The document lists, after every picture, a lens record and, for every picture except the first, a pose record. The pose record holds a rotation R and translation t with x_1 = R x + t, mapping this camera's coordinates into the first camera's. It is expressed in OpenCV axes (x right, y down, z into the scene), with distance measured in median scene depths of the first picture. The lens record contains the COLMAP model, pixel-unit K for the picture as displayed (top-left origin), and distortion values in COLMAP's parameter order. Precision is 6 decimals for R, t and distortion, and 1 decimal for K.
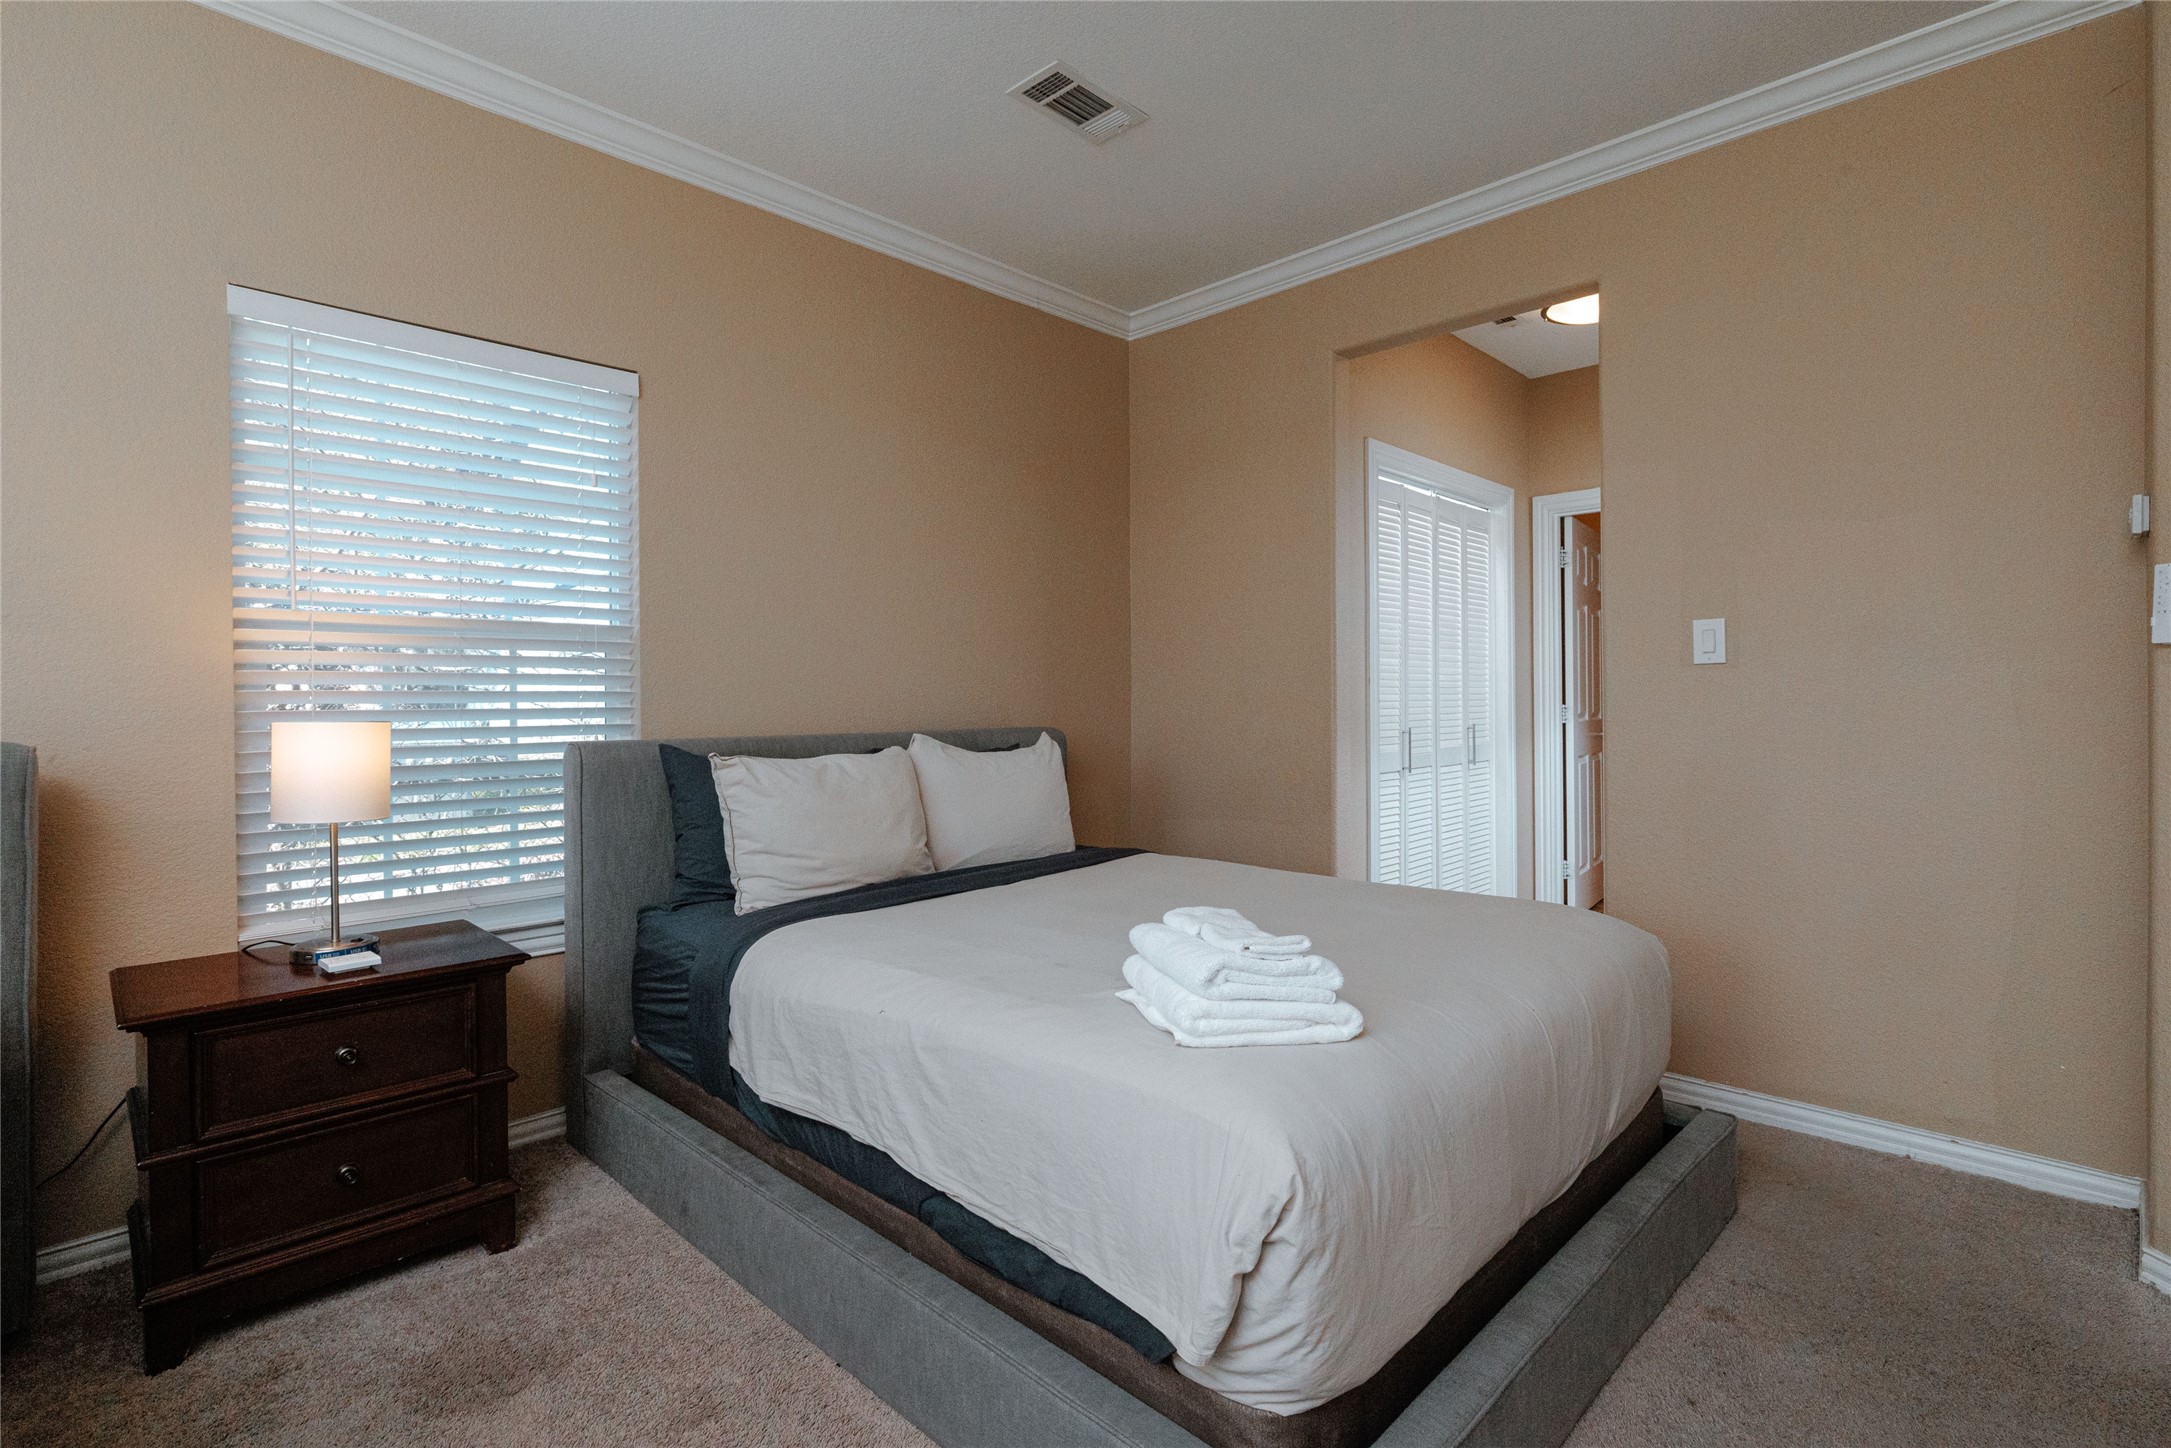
lens RADIAL K [[1027.7, 0, 1082.9], [0, 1027.7, 705.5], [0, 0, 1]] dist [-0.001140, 0.000690]
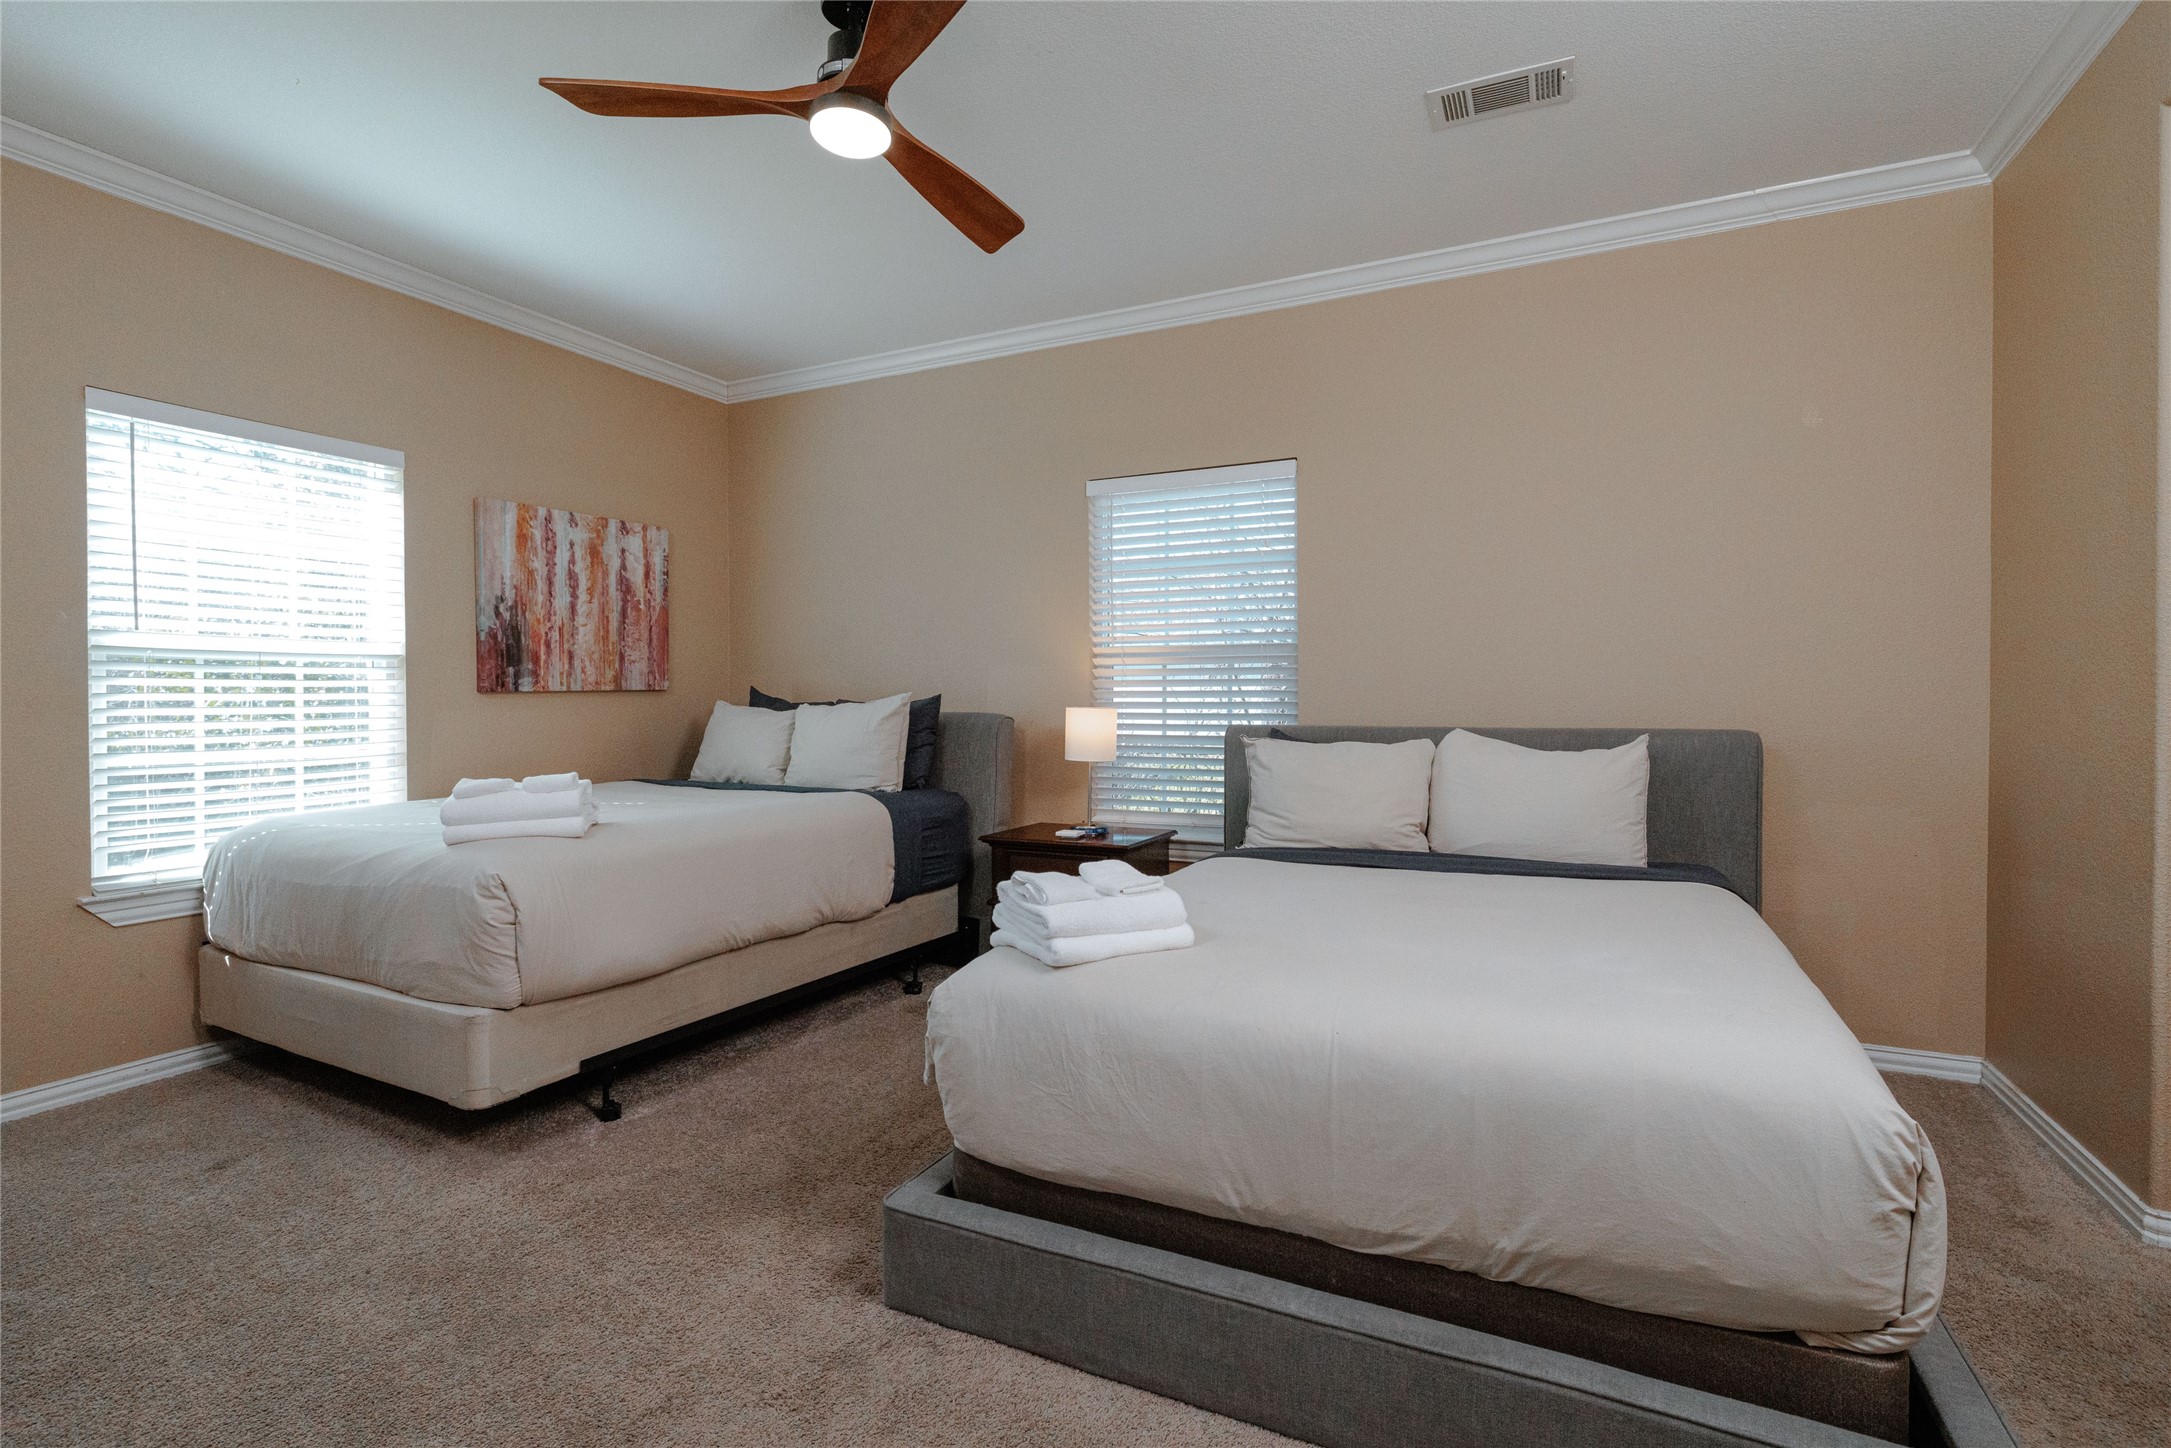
lens RADIAL K [[1027.7, 0, 1082.9], [0, 1027.7, 705.5], [0, 0, 1]] dist [-0.001140, 0.000690]
pose [[0.330862, 0.017932, -0.943509, 0.837543], [-0.001544, 0.999828, 0.018461, -0.019239], [0.943678, -0.004651, 0.330833, 0.294754]]
